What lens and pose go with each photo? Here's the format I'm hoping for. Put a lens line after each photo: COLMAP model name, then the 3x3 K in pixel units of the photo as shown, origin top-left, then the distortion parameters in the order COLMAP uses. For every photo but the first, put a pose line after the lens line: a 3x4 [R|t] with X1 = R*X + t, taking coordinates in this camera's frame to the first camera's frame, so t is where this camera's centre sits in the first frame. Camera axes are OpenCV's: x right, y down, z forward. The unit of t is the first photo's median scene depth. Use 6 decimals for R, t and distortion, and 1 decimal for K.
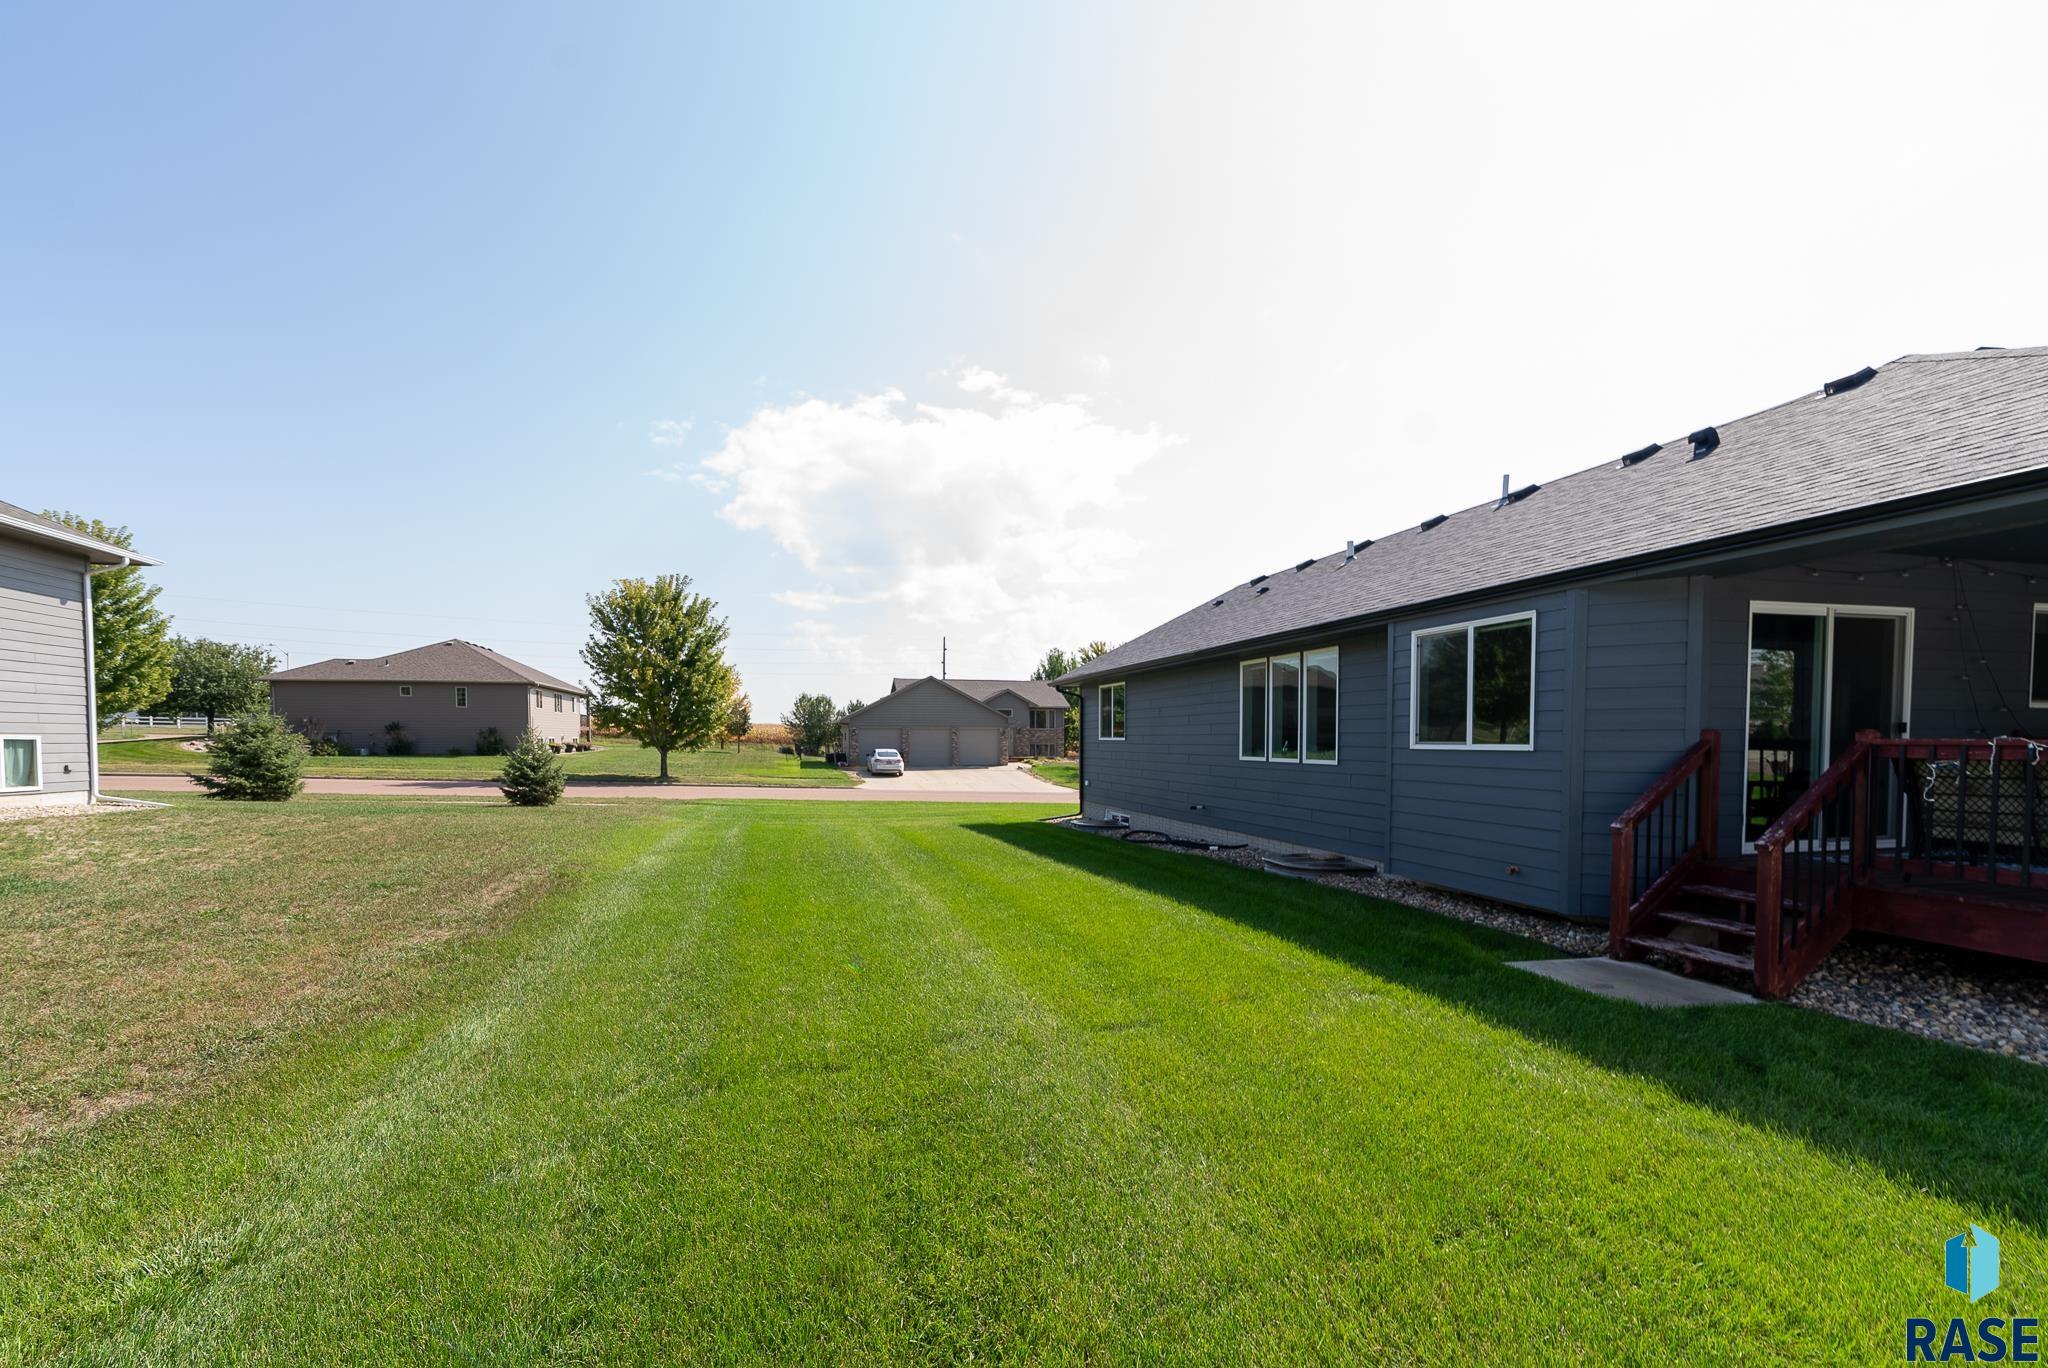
lens RADIAL K [[855.9, 0, 1005.2], [0, 855.9, 766.8], [0, 0, 1]] dist [-0.000609, -0.000602]
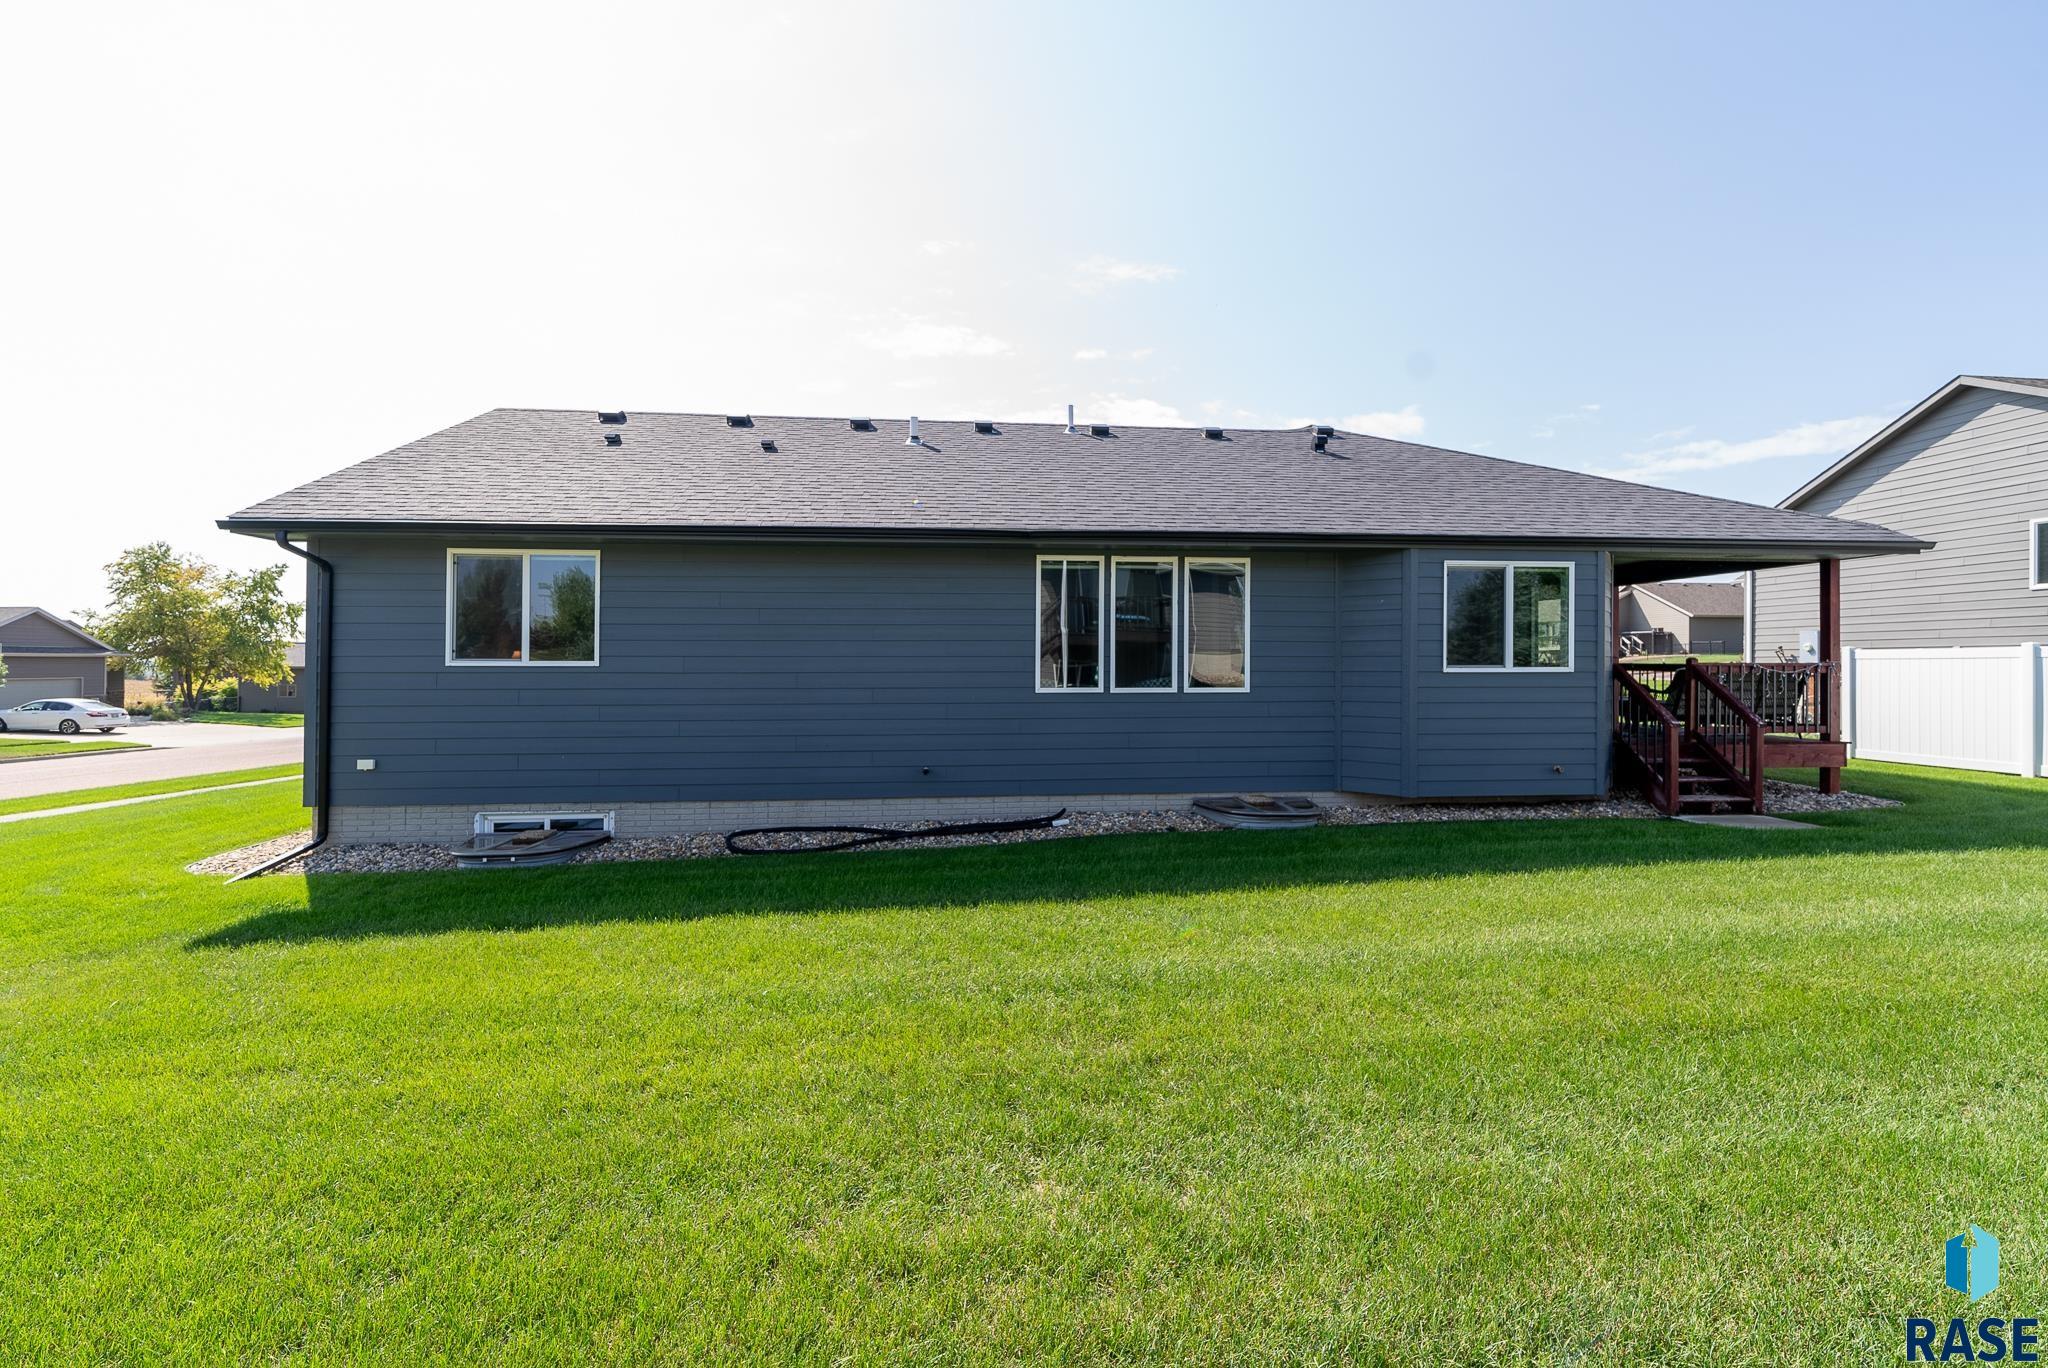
lens RADIAL K [[855.9, 0, 1025.0], [0, 855.9, 681.5], [0, 0, 1]] dist [-0.000609, -0.000602]
pose [[0.147222, -0.020102, 0.988899, -0.126606], [0.033104, 0.999333, 0.015386, -0.008525], [-0.988549, 0.030472, 0.147790, 0.268339]]
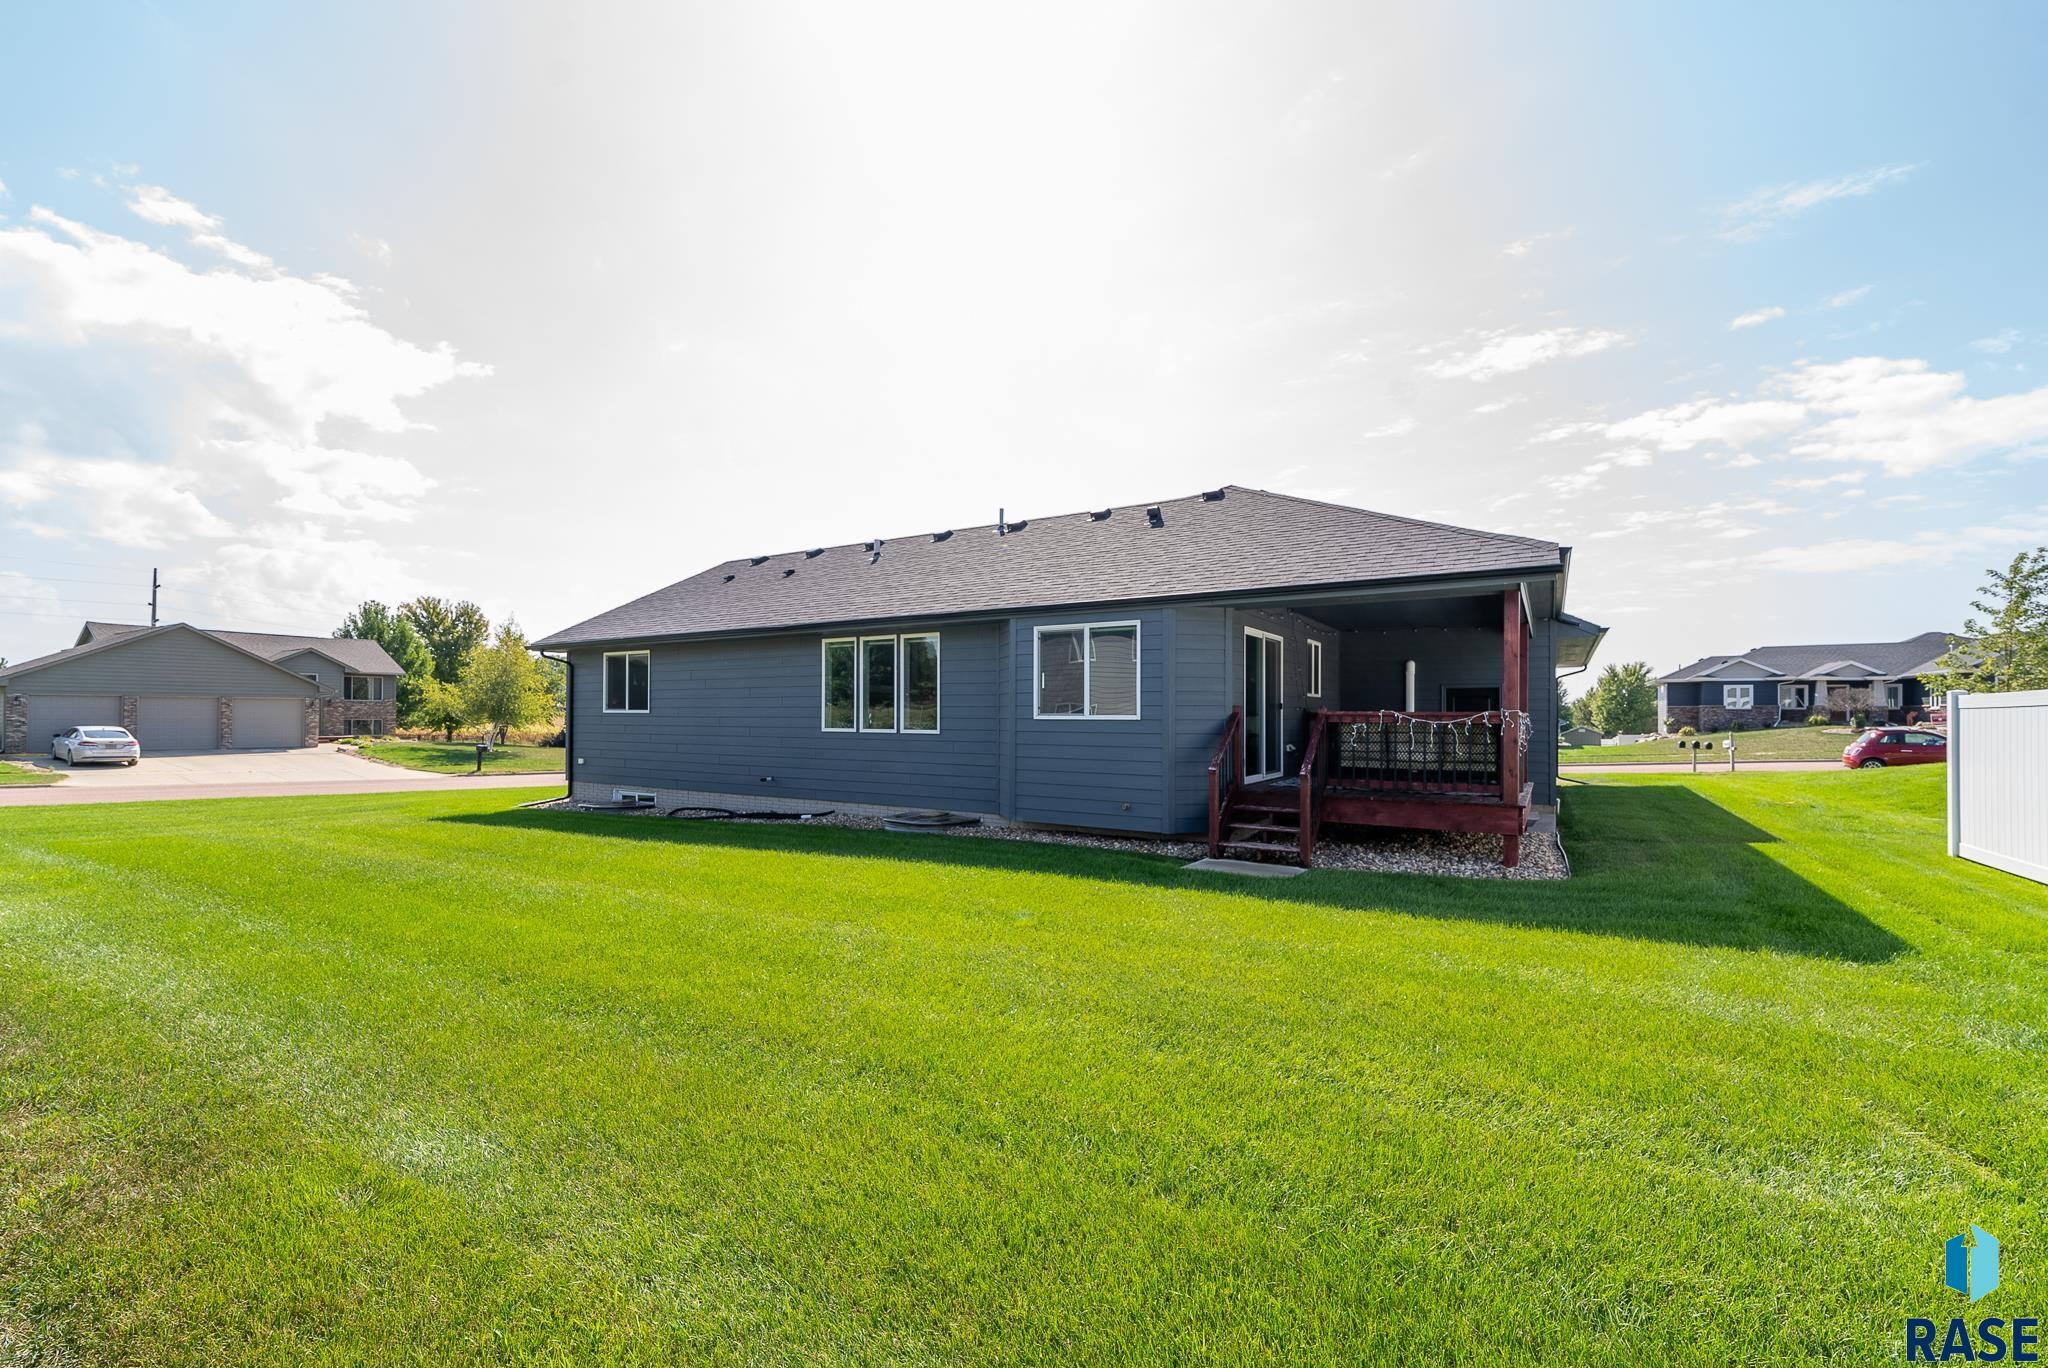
lens RADIAL K [[855.9, 0, 1024.9], [0, 855.9, 727.6], [0, 0, 1]] dist [-0.000609, -0.000602]
pose [[0.720076, -0.003407, 0.693887, -0.082297], [0.017212, 0.999768, -0.012952, 0.001513], [-0.693682, 0.021270, 0.719967, 0.019447]]
